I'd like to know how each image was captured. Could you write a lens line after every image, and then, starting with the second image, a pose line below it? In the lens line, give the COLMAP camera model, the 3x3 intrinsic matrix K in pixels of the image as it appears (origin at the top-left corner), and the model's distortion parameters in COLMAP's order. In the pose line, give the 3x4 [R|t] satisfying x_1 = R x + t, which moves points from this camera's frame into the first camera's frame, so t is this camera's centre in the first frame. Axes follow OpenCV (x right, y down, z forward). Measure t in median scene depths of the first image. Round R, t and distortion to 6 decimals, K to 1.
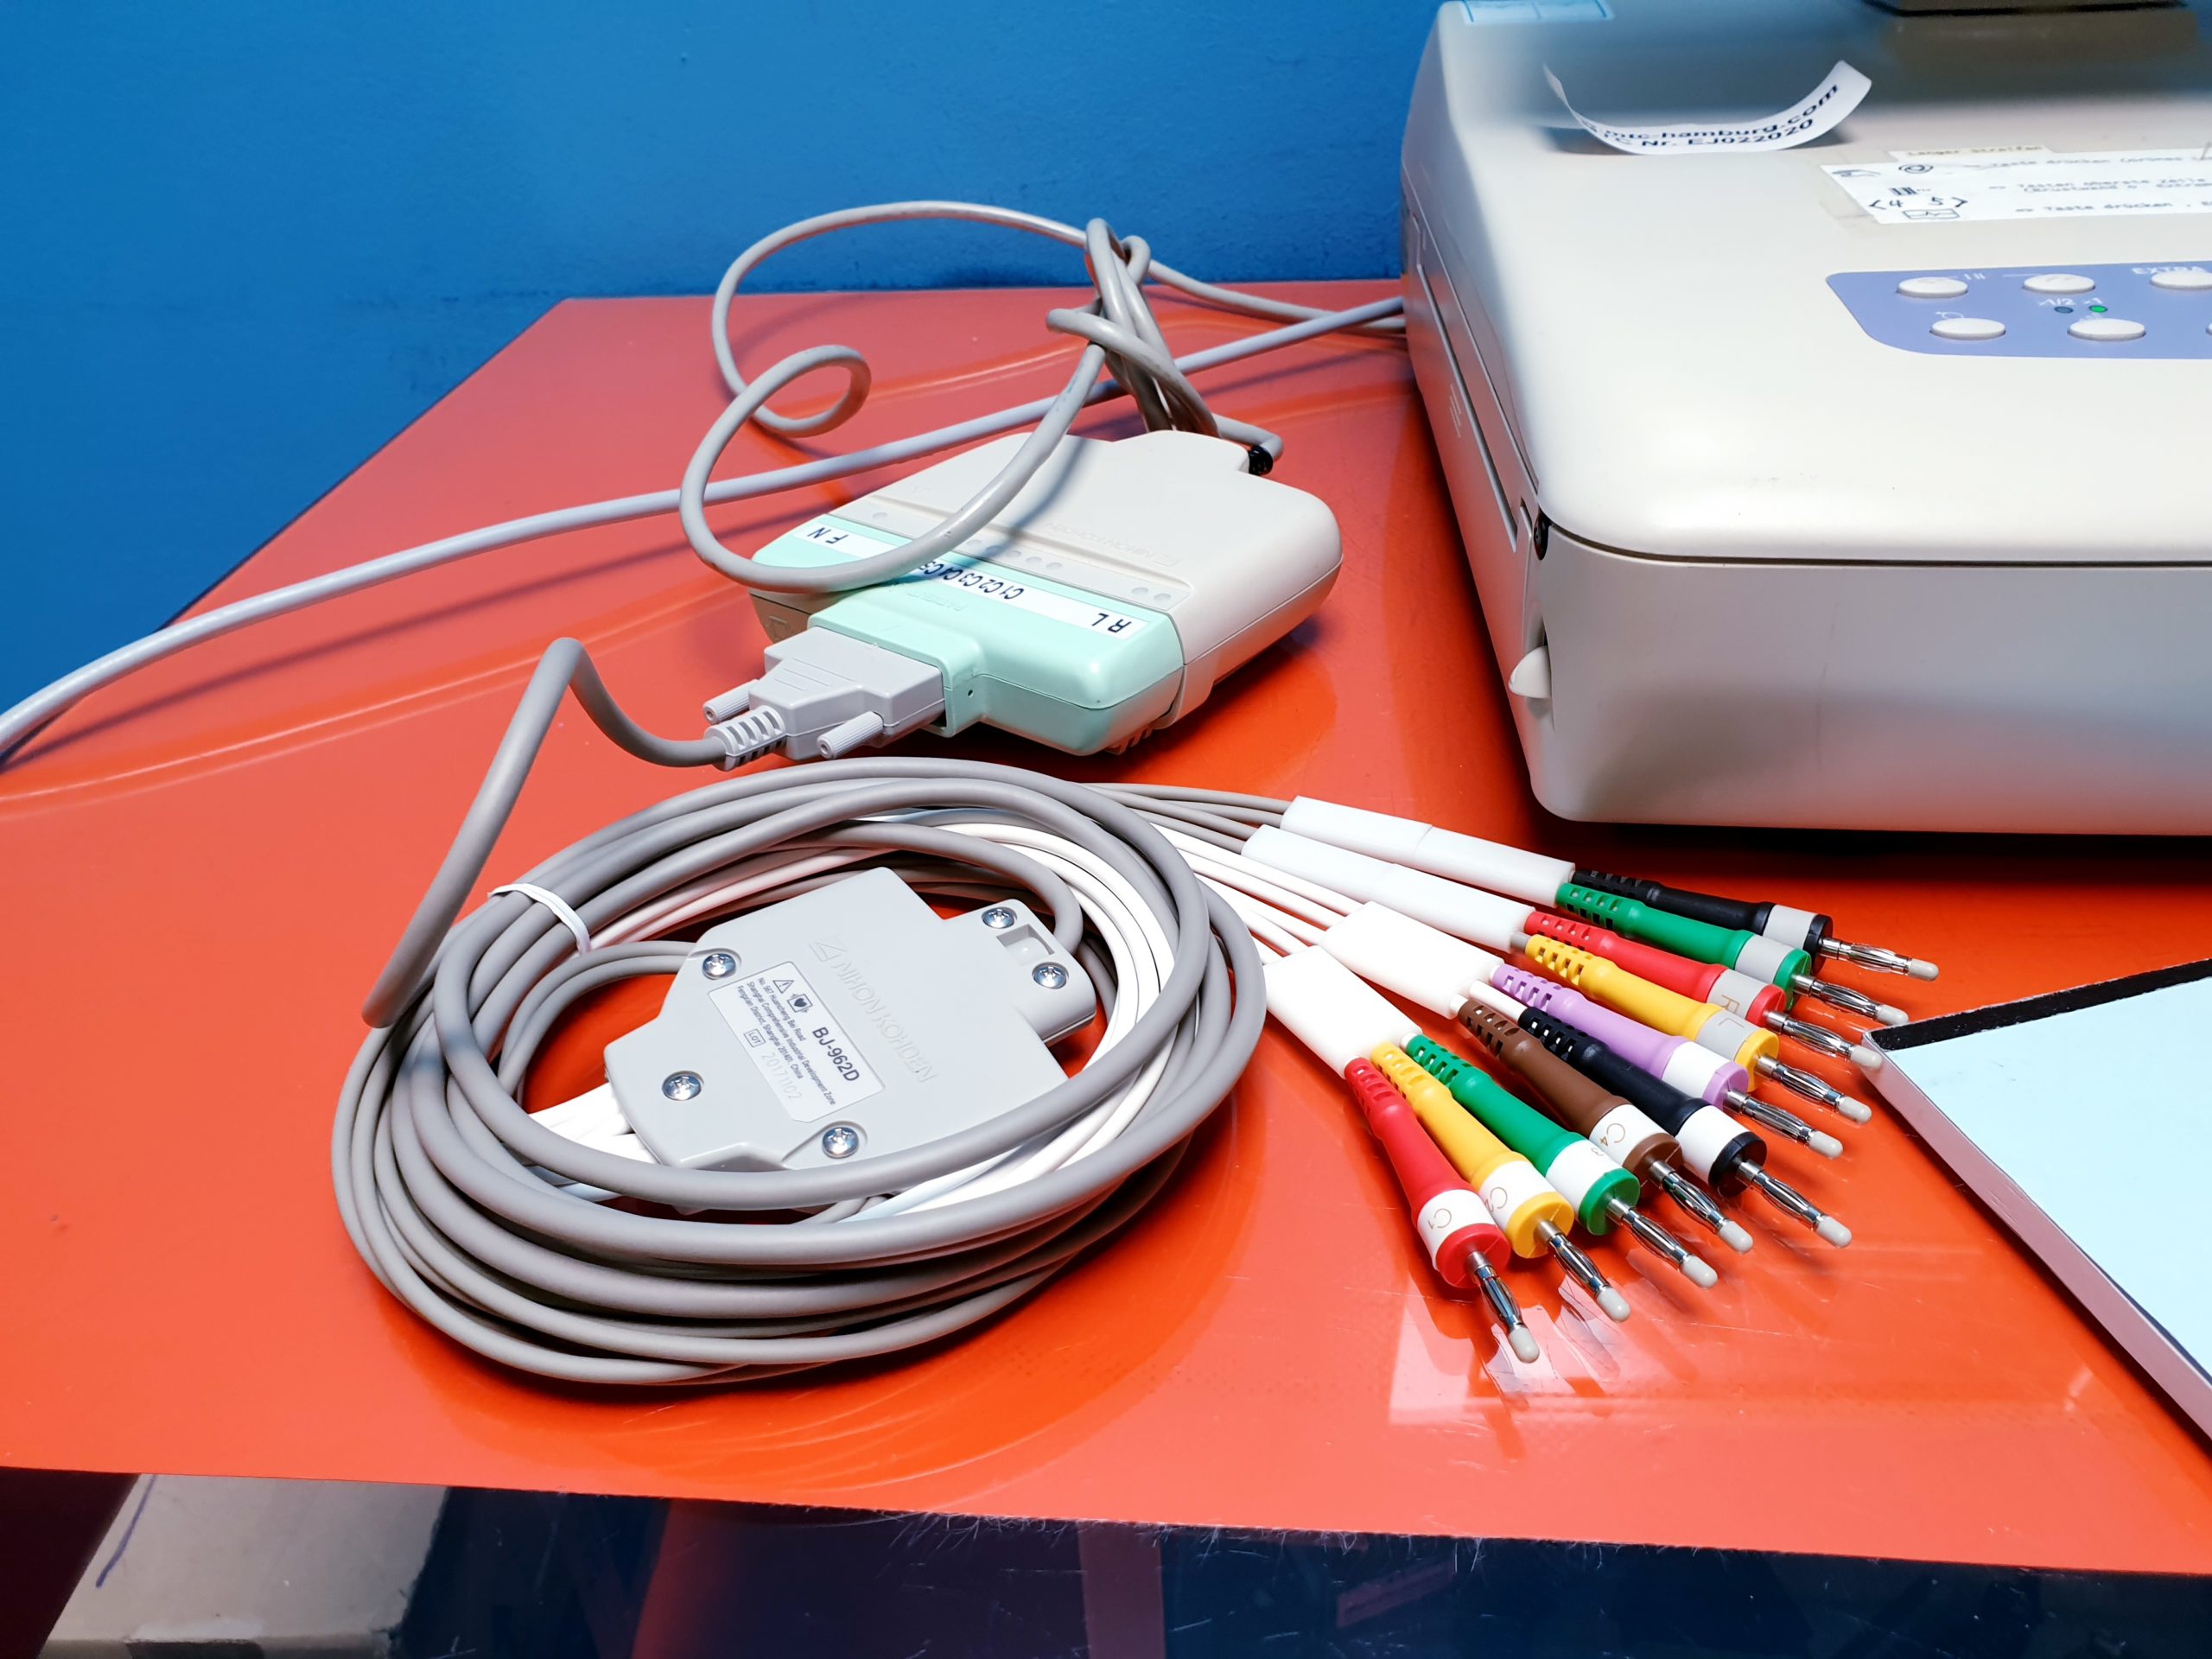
lens RADIAL K [[1740.7, 0, 1075.7], [0, 1740.7, 839.3], [0, 0, 1]] dist [0.003176, 0.004537]
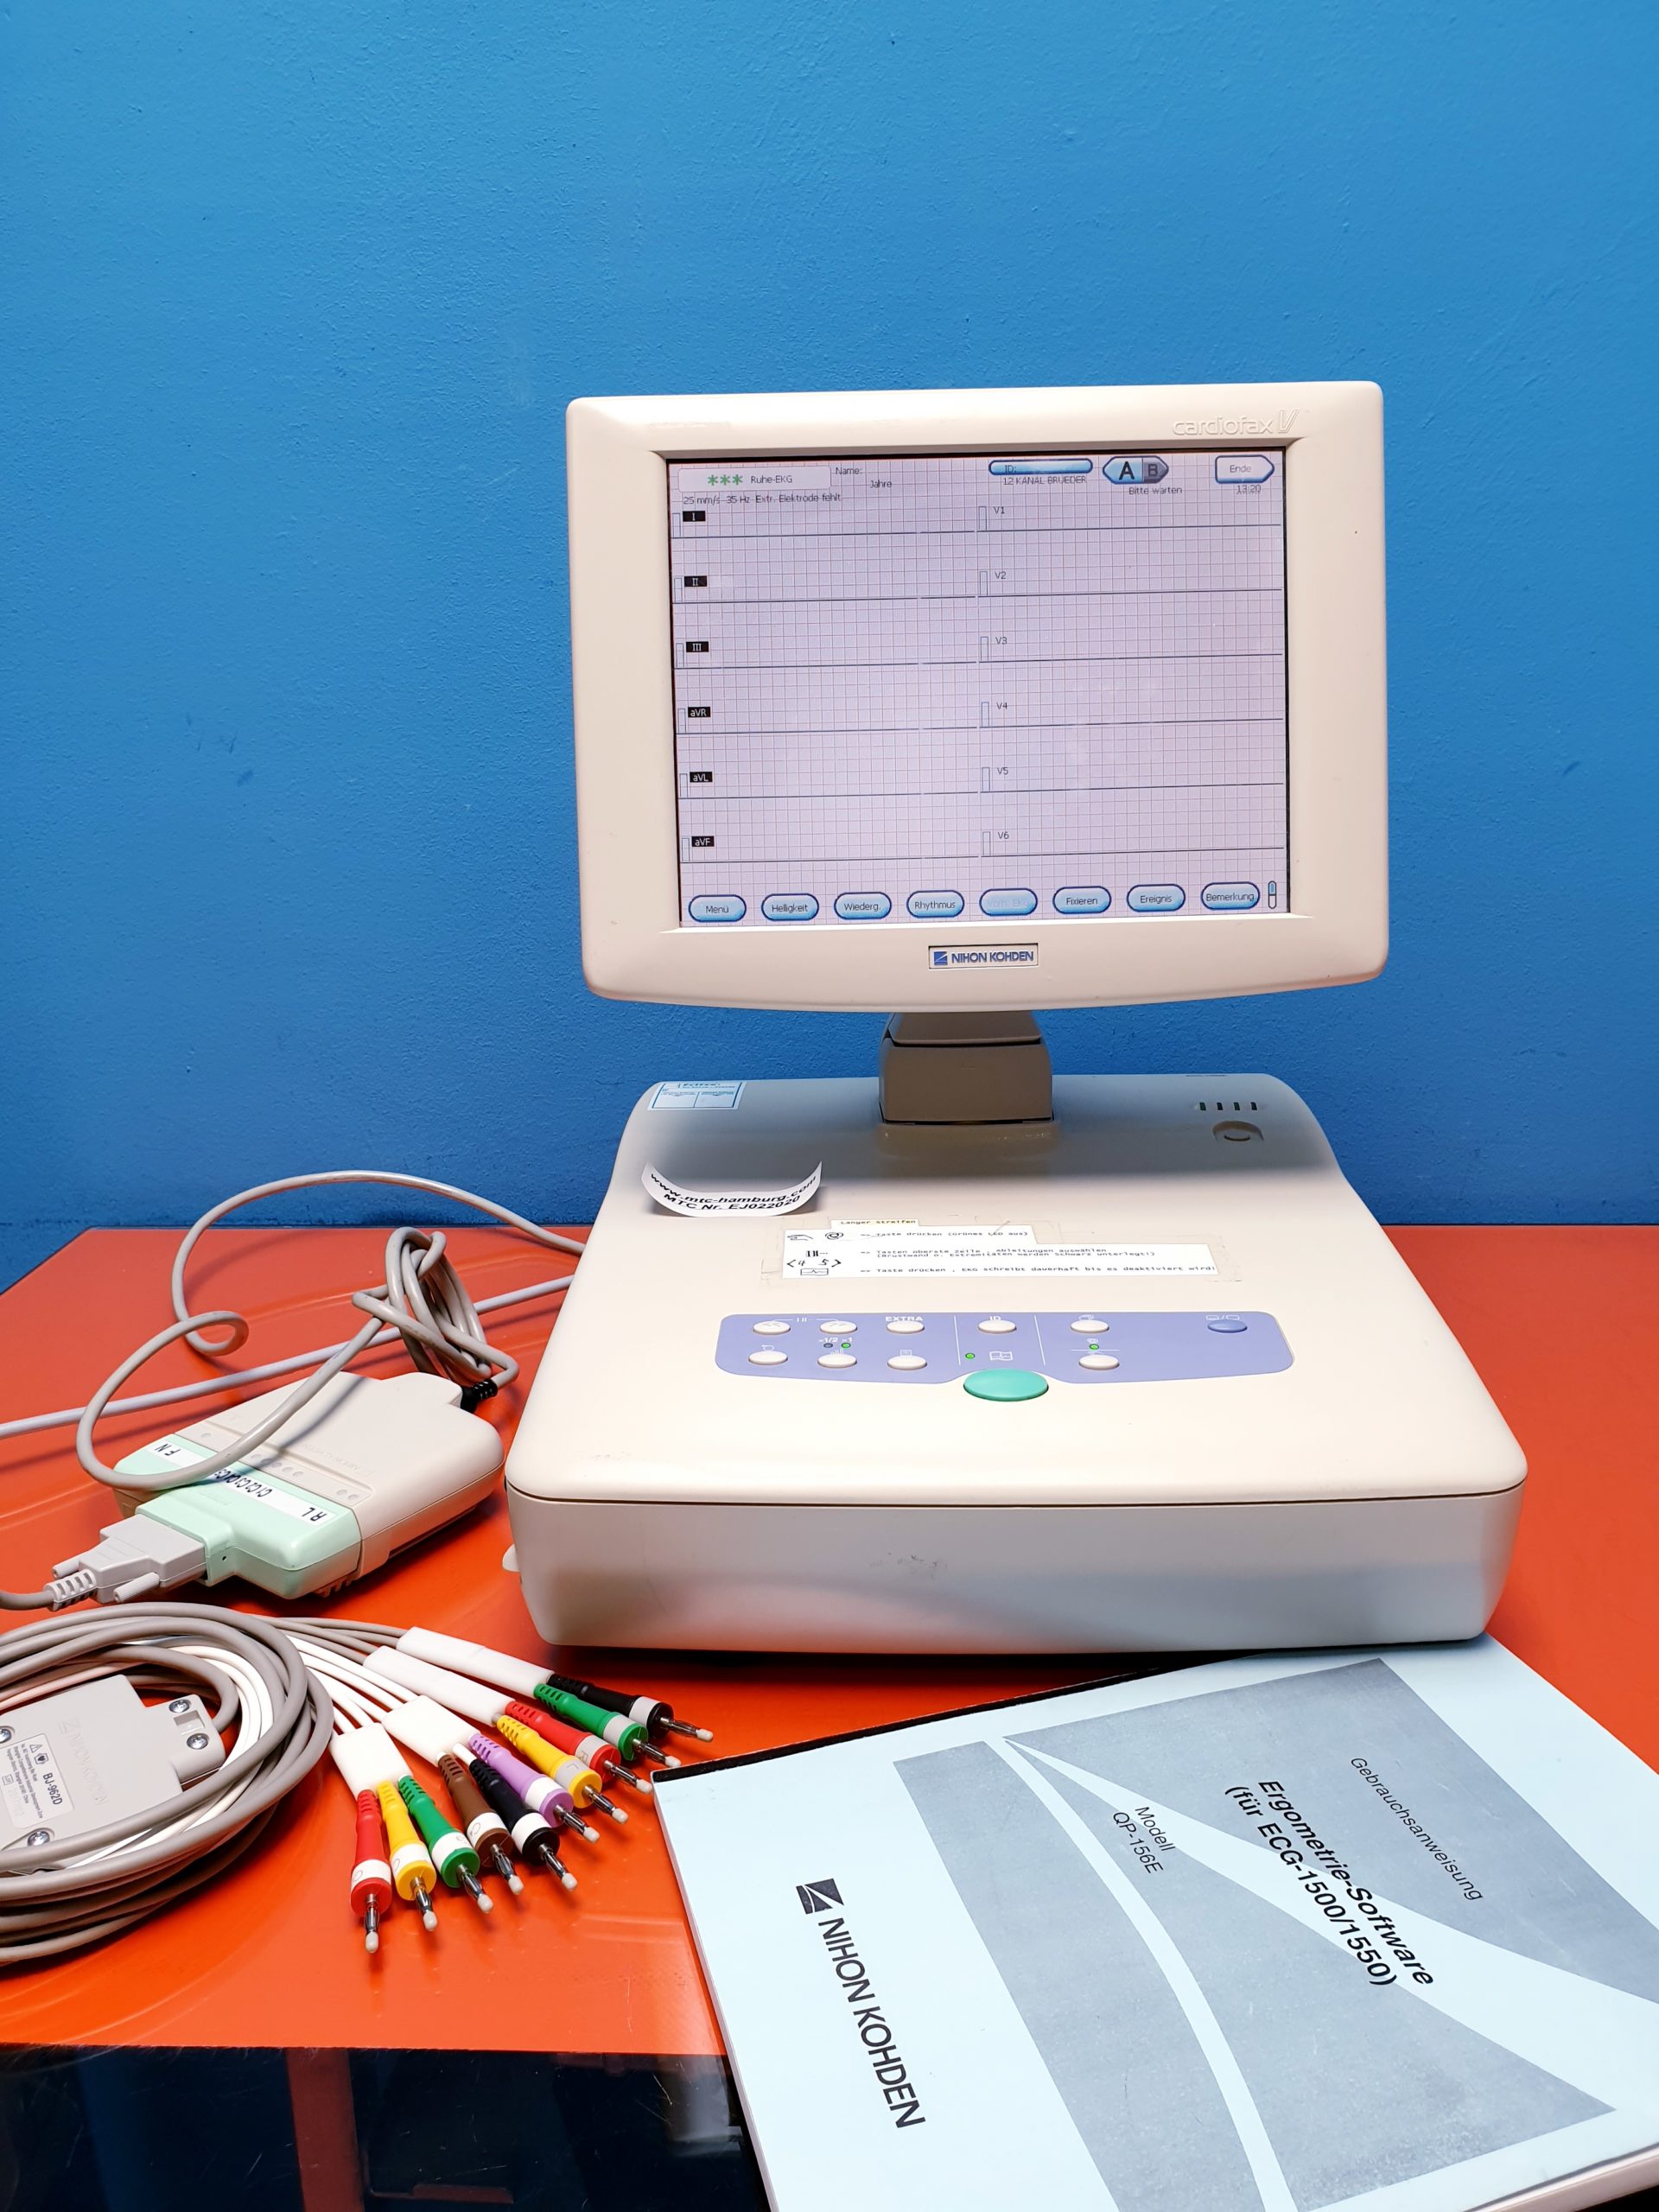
lens RADIAL K [[1740.8, 0, 829.5], [0, 1740.8, 1106.0], [0, 0, 1]] dist [0.004234, 0.002847]
pose [[0.998729, 0.011618, 0.049040, 0.437977], [0.002973, 0.957786, -0.287466, -0.021596], [-0.050309, 0.287247, 0.956534, -0.726045]]
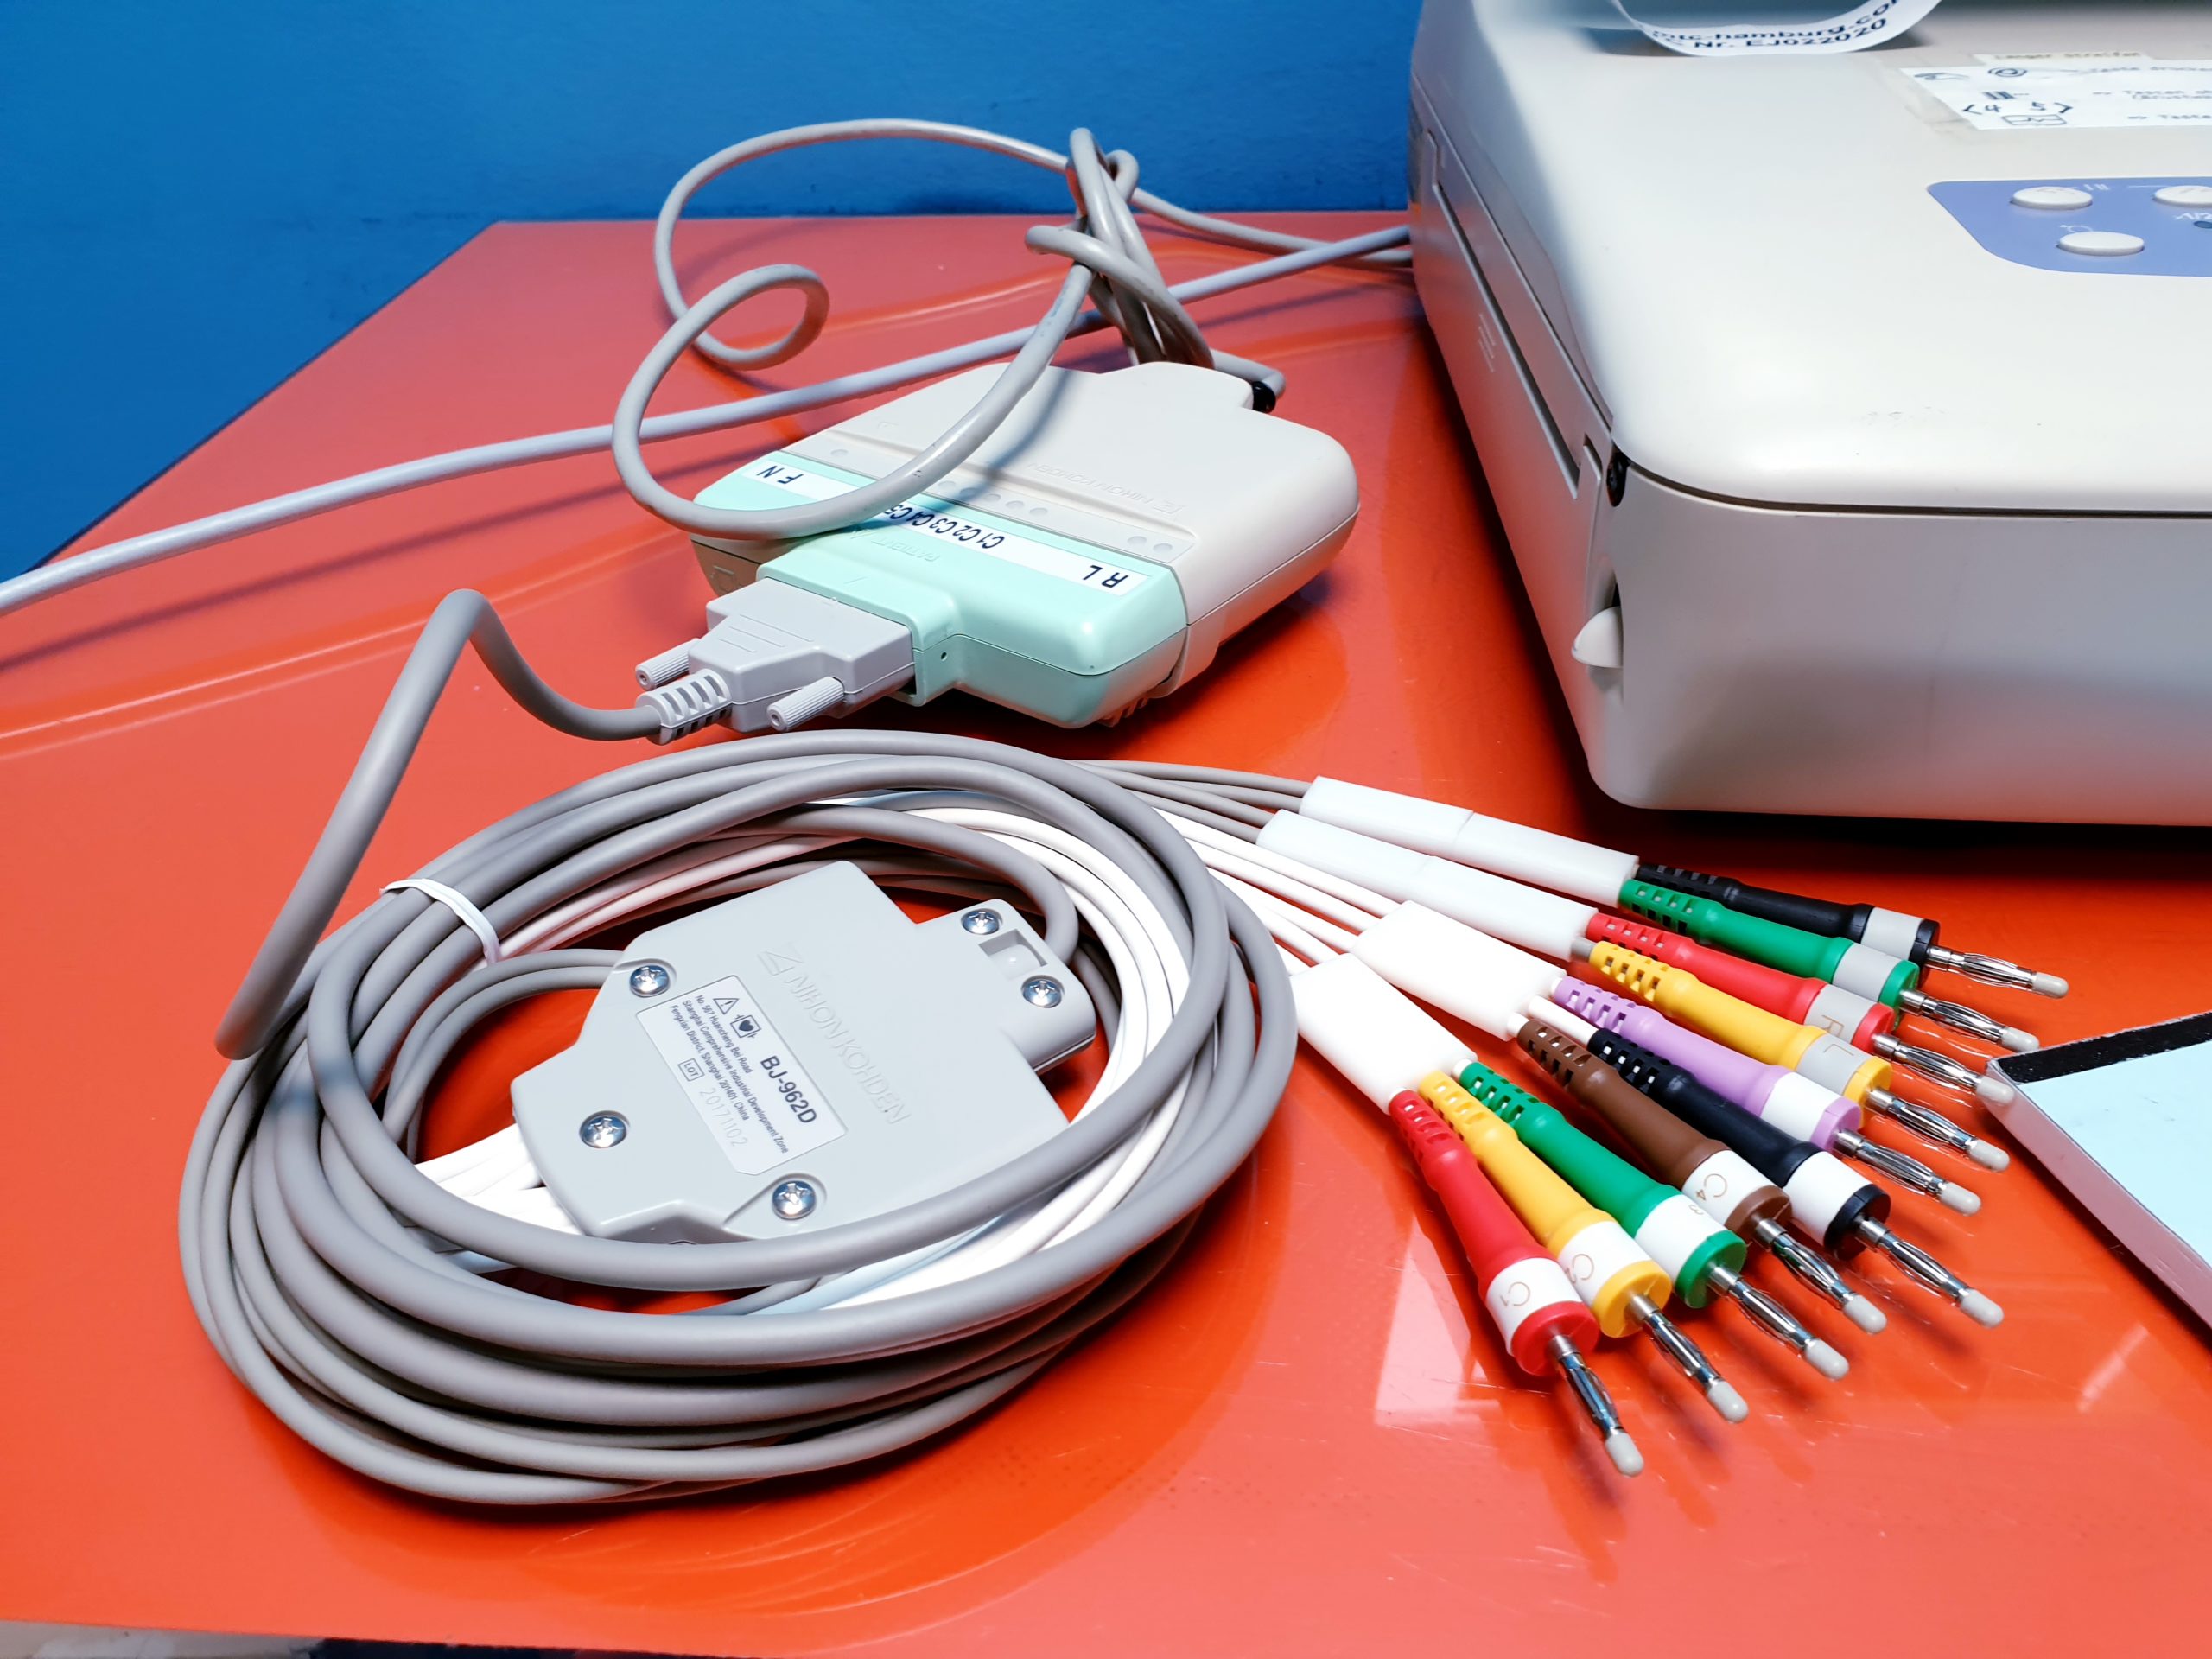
lens RADIAL K [[1740.8, 0, 1094.7], [0, 1740.8, 836.8], [0, 0, 1]] dist [0.004234, 0.002847]
pose [[0.999351, 0.002988, 0.035904, -0.016859], [-0.003844, 0.999710, 0.023783, -0.015012], [-0.035823, -0.023906, 0.999072, 0.128794]]
